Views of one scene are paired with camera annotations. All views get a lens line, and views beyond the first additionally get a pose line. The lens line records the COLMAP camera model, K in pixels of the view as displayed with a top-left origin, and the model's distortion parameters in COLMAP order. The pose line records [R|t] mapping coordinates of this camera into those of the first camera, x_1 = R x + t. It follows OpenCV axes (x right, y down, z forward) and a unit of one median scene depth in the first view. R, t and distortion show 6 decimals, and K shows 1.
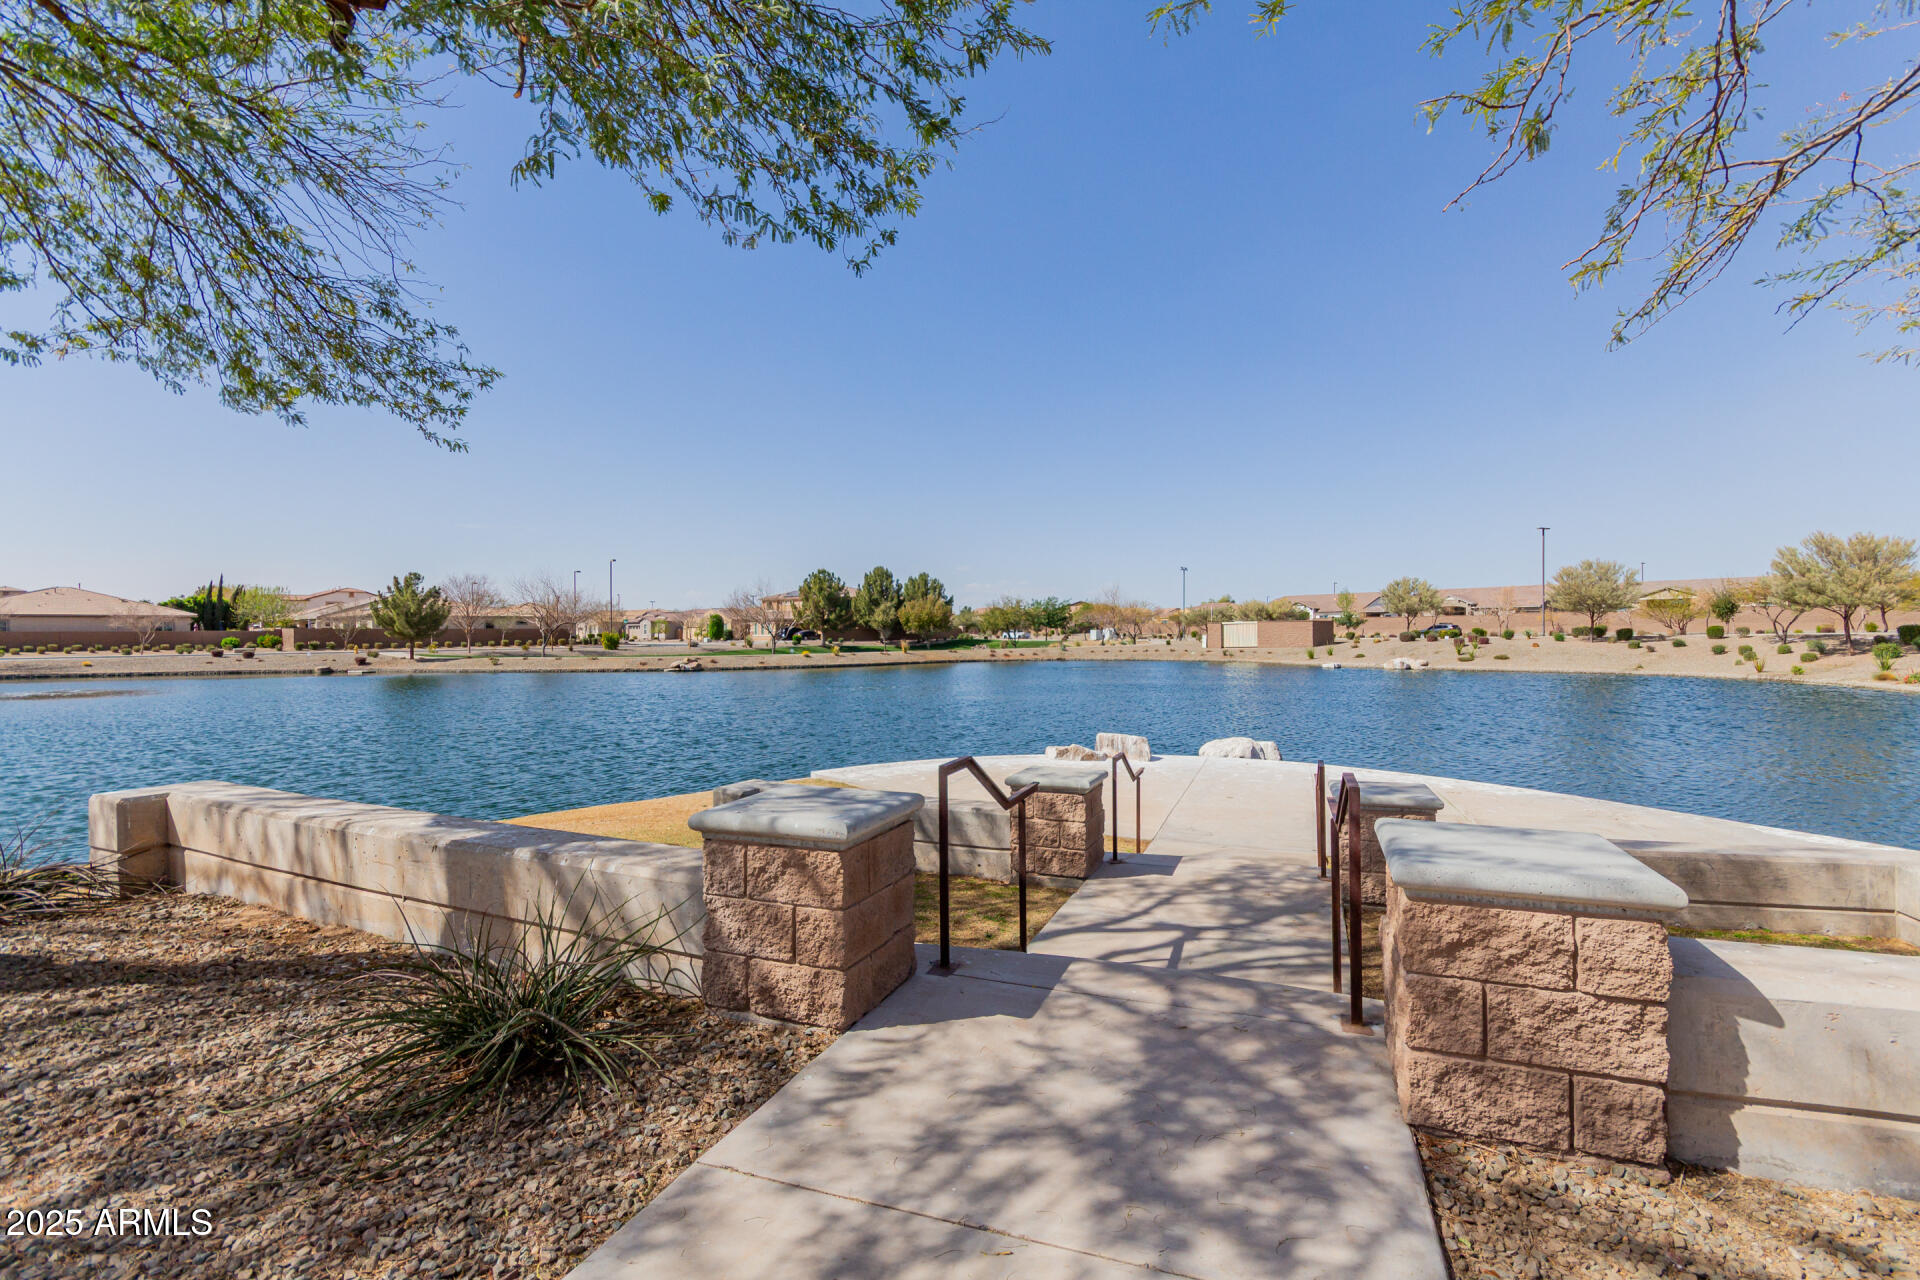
lens RADIAL K [[900.7, 0, 963.8], [0, 900.7, 634.2], [0, 0, 1]] dist [0.010370, 0.000742]
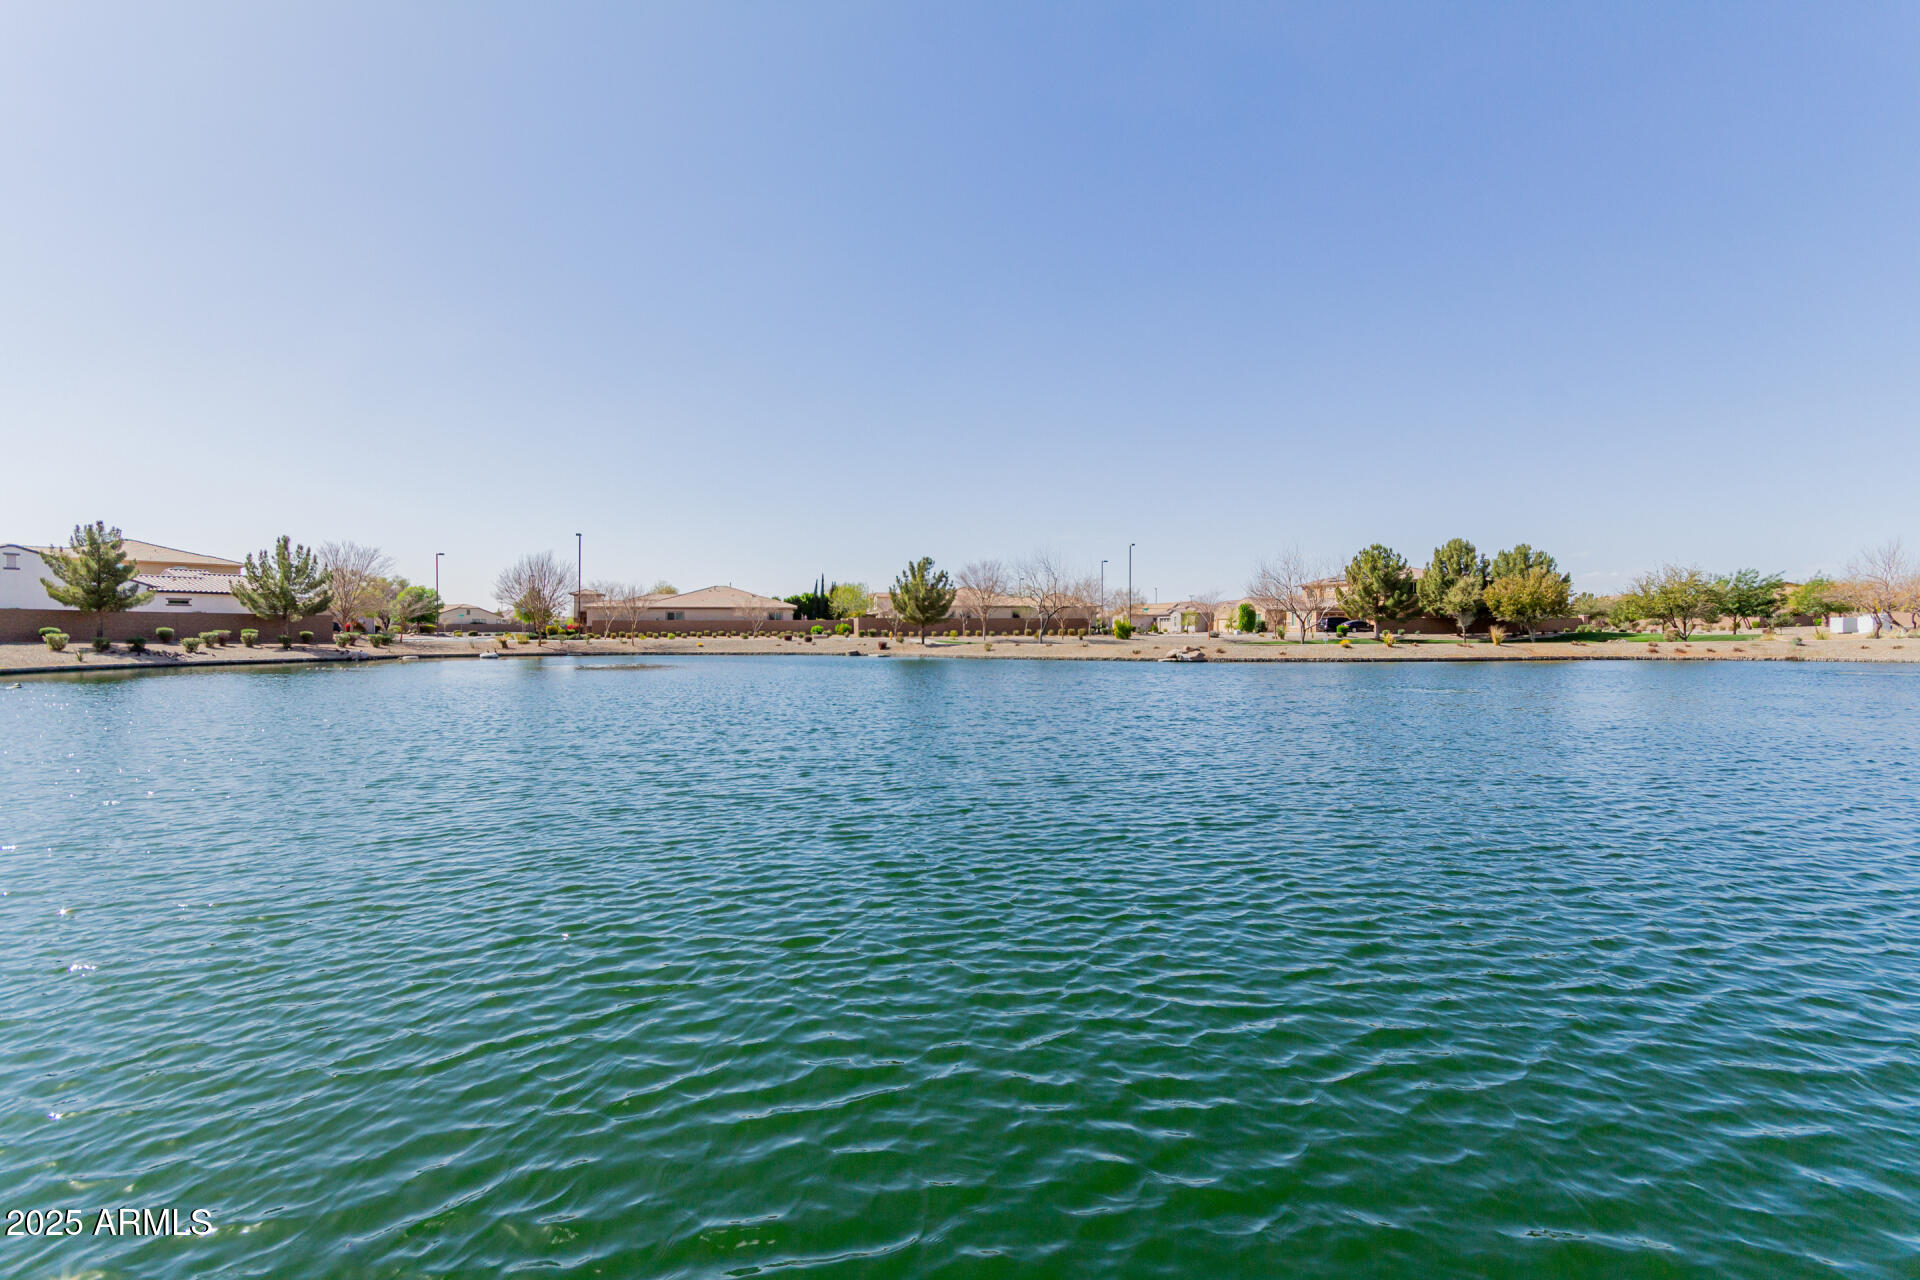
lens RADIAL K [[900.7, 0, 959.0], [0, 900.7, 631.0], [0, 0, 1]] dist [0.010370, 0.000742]
pose [[0.828070, 0.002644, -0.560619, -0.012773], [-0.003409, 0.999994, -0.000319, 0.008225], [0.560615, 0.002176, 0.828074, 0.126191]]
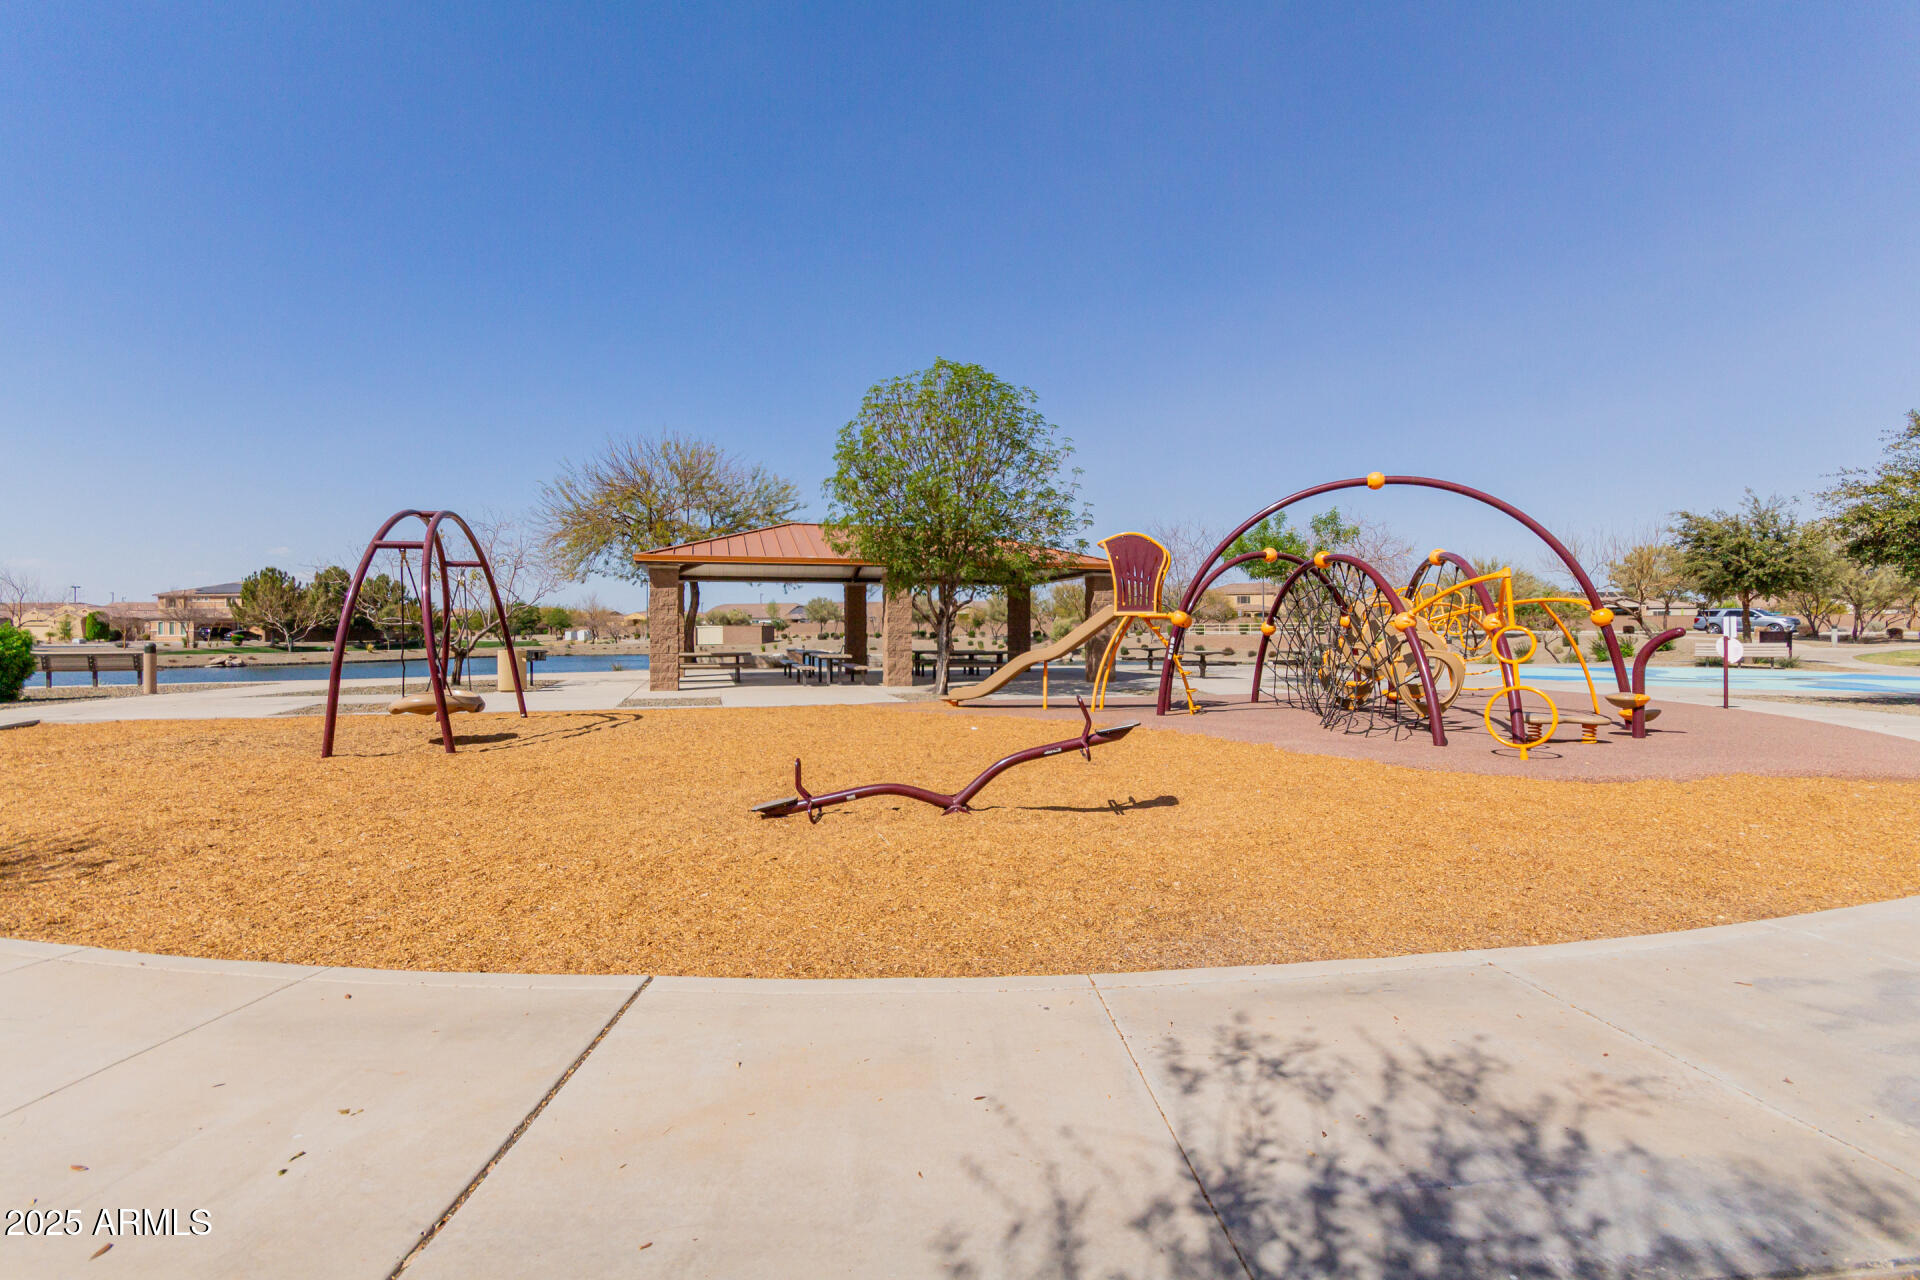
lens RADIAL K [[900.7, 0, 964.0], [0, 900.7, 638.9], [0, 0, 1]] dist [0.010370, 0.000742]
pose [[0.812474, 0.000346, 0.582998, -0.132575], [-0.002049, 0.999995, 0.002262, 0.001657], [-0.582994, -0.003032, 0.812471, -0.249718]]
